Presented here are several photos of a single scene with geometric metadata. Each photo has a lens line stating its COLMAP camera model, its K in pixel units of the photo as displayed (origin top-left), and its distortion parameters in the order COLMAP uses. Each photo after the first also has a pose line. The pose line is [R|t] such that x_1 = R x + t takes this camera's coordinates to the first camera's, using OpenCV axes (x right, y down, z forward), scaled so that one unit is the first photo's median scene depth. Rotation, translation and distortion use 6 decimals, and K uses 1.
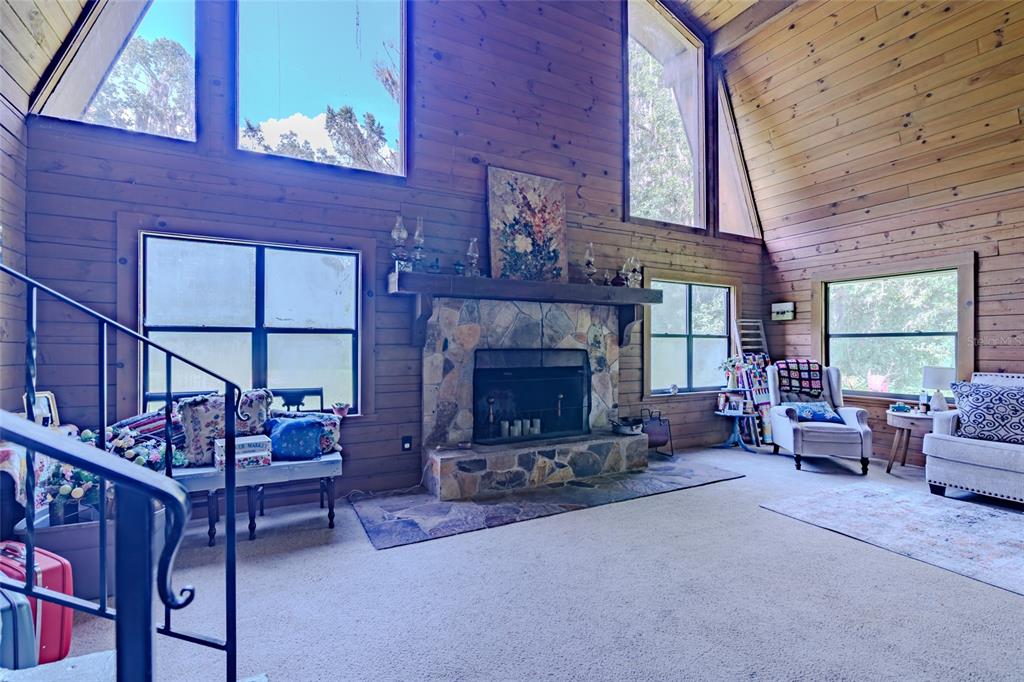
lens RADIAL K [[462.1, 0, 512.1], [0, 462.1, 343.8], [0, 0, 1]] dist [-0.000547, -0.000305]
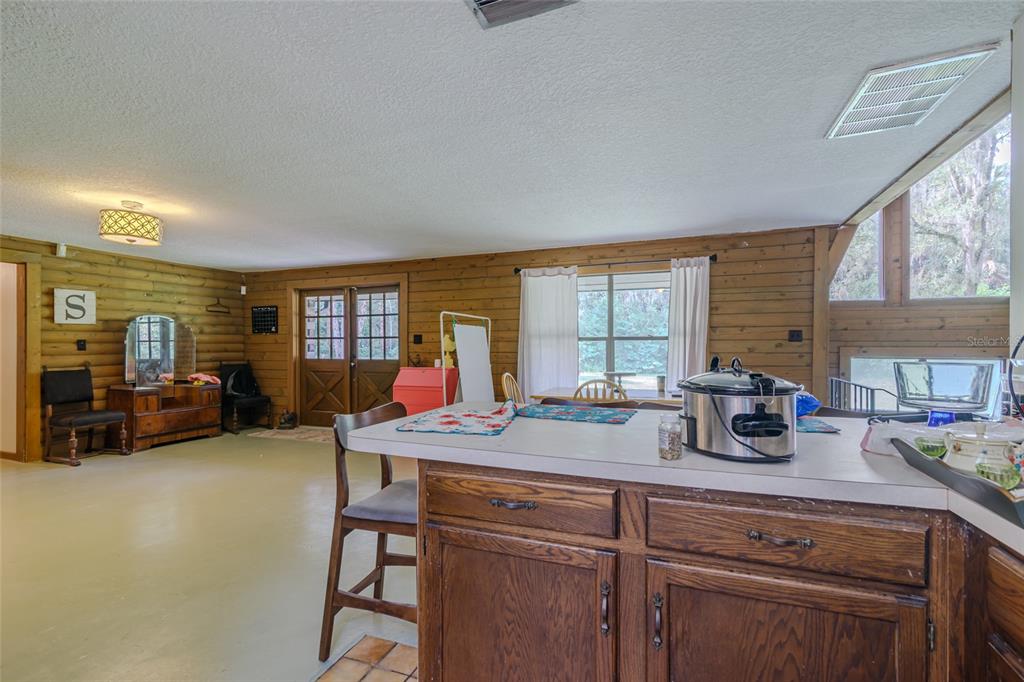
lens RADIAL K [[462.1, 0, 512.1], [0, 462.1, 343.8], [0, 0, 1]] dist [-0.000547, -0.000305]
pose [[0.661652, -0.000427, -0.749811, -0.236526], [0.000546, 1.000000, -0.000088, -0.204168], [0.749811, -0.000351, 0.661652, -0.793901]]
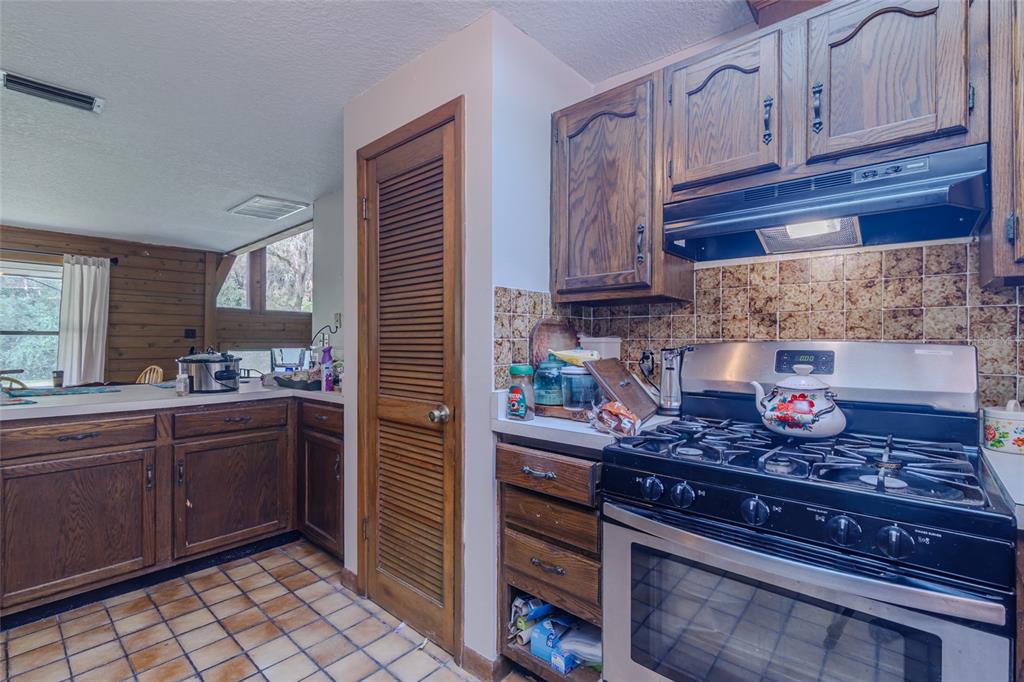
lens RADIAL K [[462.1, 0, 512.1], [0, 462.1, 343.8], [0, 0, 1]] dist [-0.000547, -0.000305]
pose [[0.933176, 0.004212, 0.359396, -0.211319], [-0.005846, 0.999977, 0.003460, -0.202969], [-0.359373, -0.005330, 0.933179, -1.186694]]
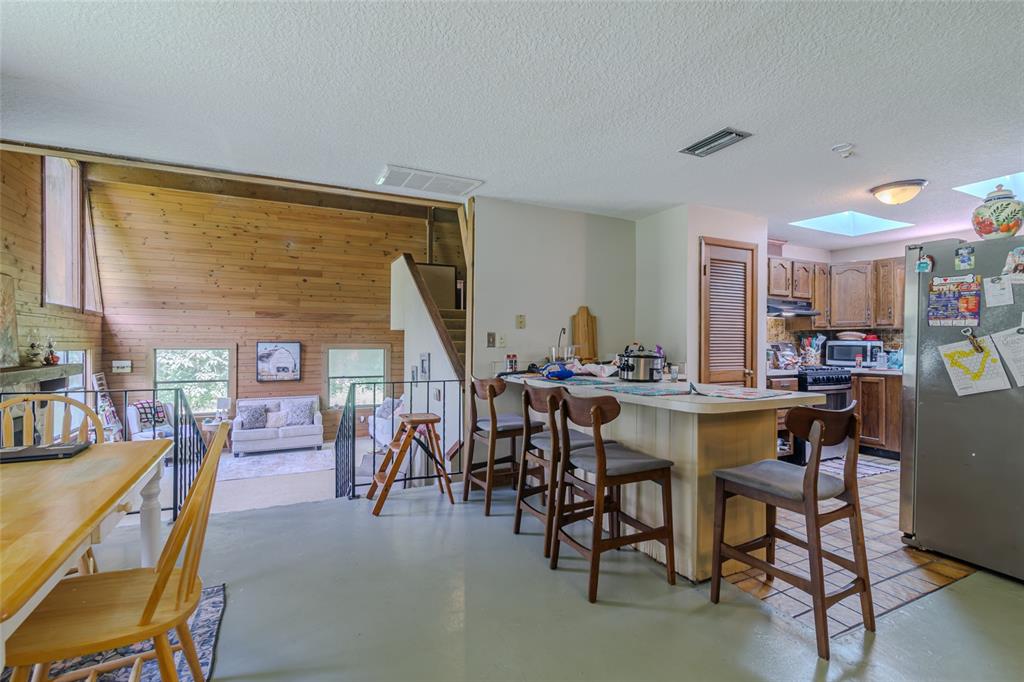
lens RADIAL K [[462.1, 0, 512.1], [0, 462.1, 343.8], [0, 0, 1]] dist [-0.000547, -0.000305]
pose [[0.022478, 0.000607, 0.999747, -1.093917], [-0.006930, 0.999976, -0.000451, -0.197458], [-0.999723, -0.006918, 0.022481, -0.325623]]
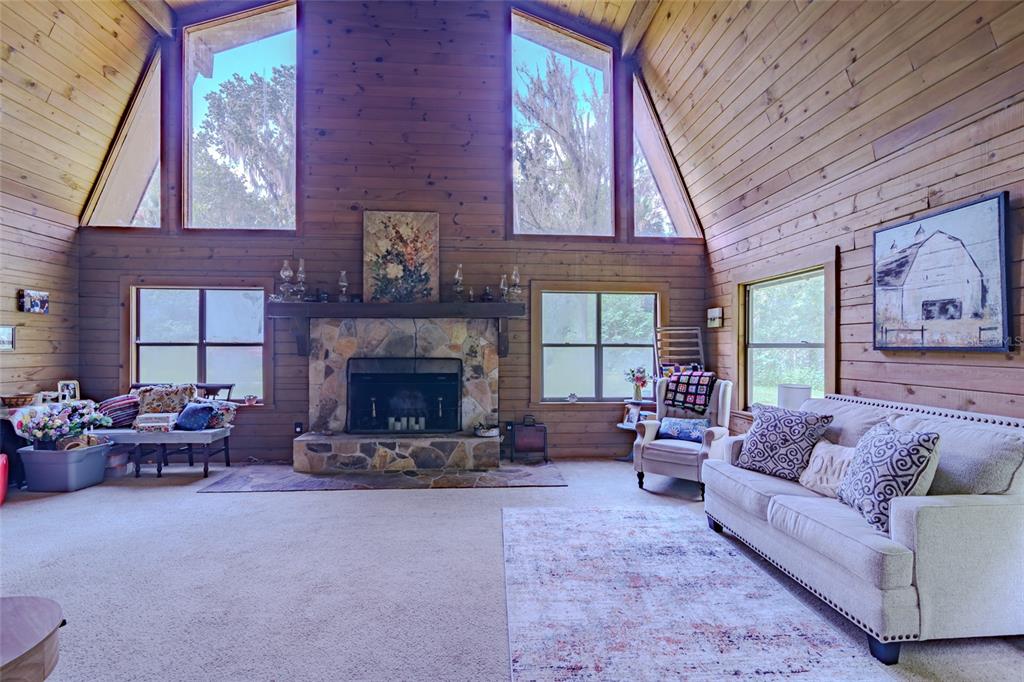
lens RADIAL K [[462.1, 0, 512.1], [0, 462.1, 343.8], [0, 0, 1]] dist [-0.000547, -0.000305]
pose [[0.914785, 0.000230, -0.403942, 0.781508], [-0.000474, 1.000000, -0.000504, -0.024712], [0.403942, 0.000652, 0.914784, 0.020688]]
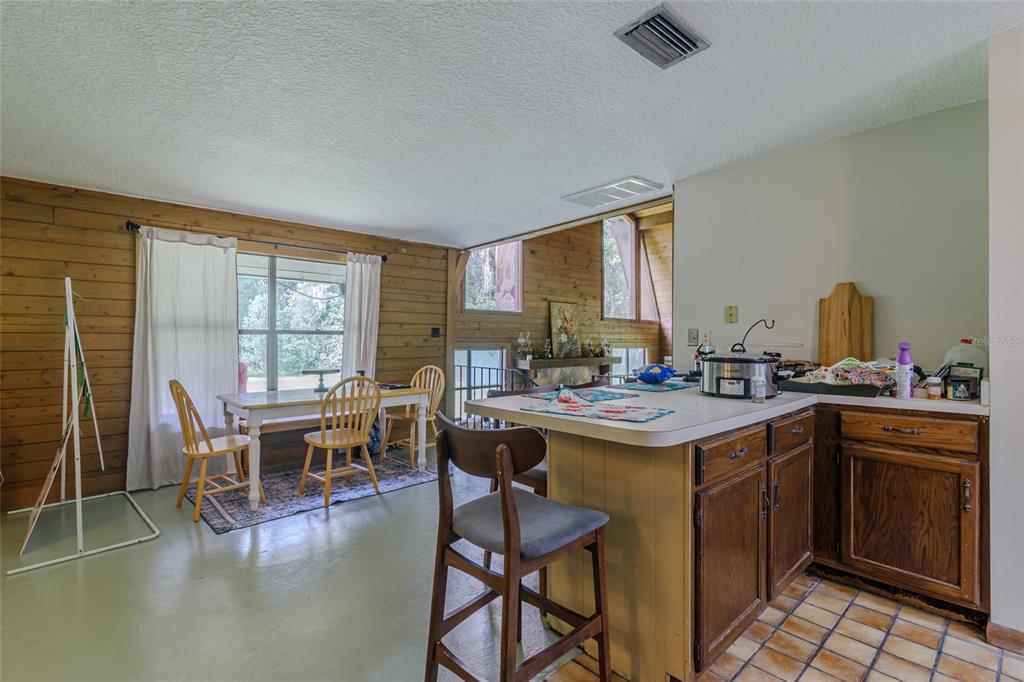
lens RADIAL K [[462.1, 0, 512.1], [0, 462.1, 343.8], [0, 0, 1]] dist [-0.000547, -0.000305]
pose [[0.967403, -0.000037, 0.253241, -0.712815], [-0.001231, 0.999987, 0.004852, -0.197391], [-0.253238, -0.005005, 0.967391, -0.923544]]
